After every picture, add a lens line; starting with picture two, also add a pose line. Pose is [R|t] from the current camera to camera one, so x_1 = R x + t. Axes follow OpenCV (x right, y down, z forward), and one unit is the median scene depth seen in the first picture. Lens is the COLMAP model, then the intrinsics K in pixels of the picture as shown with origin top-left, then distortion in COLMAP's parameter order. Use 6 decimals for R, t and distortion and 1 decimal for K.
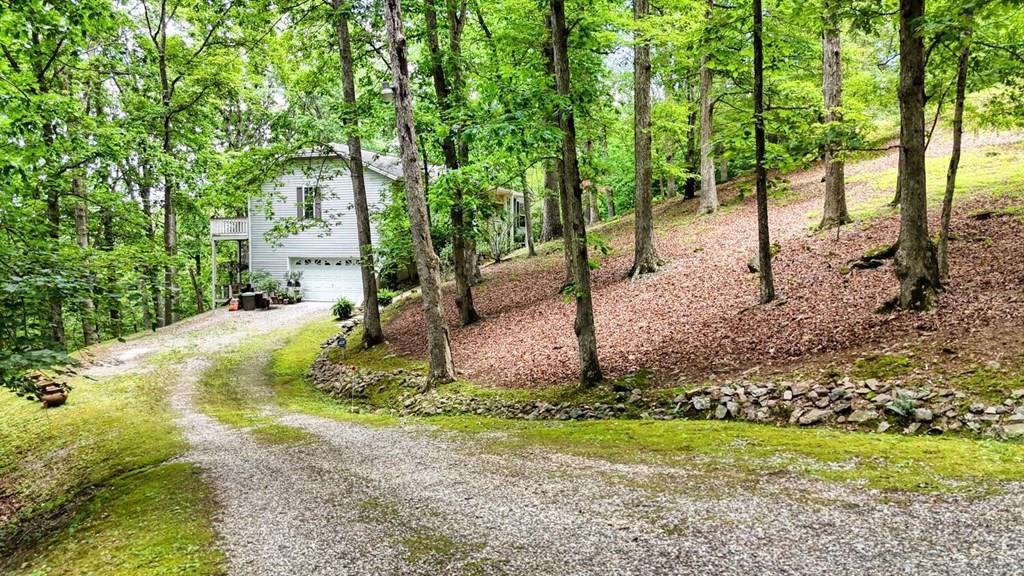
lens RADIAL K [[749.8, 0, 515.8], [0, 749.8, 288.5], [0, 0, 1]] dist [0.012717, -0.000133]
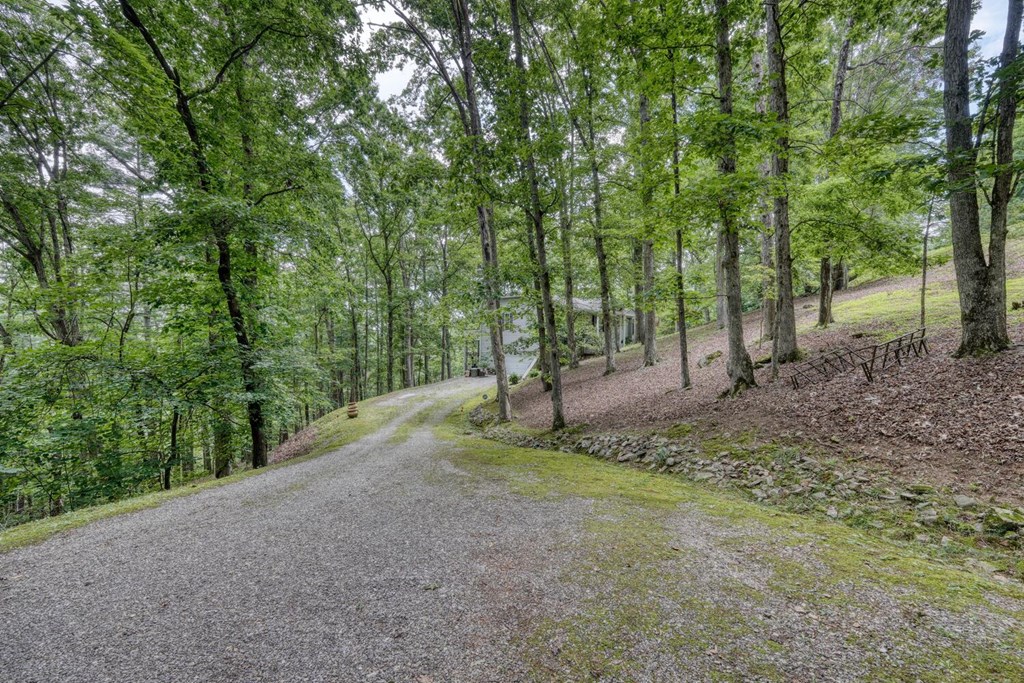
lens RADIAL K [[434.8, 0, 512.4], [0, 434.8, 342.1], [0, 0, 1]] dist [-0.002535, 0.000848]
pose [[0.939163, 0.014697, -0.343156, 0.119610], [-0.034337, 0.998097, -0.051226, -0.007485], [0.341750, 0.059892, 0.937880, -0.006981]]
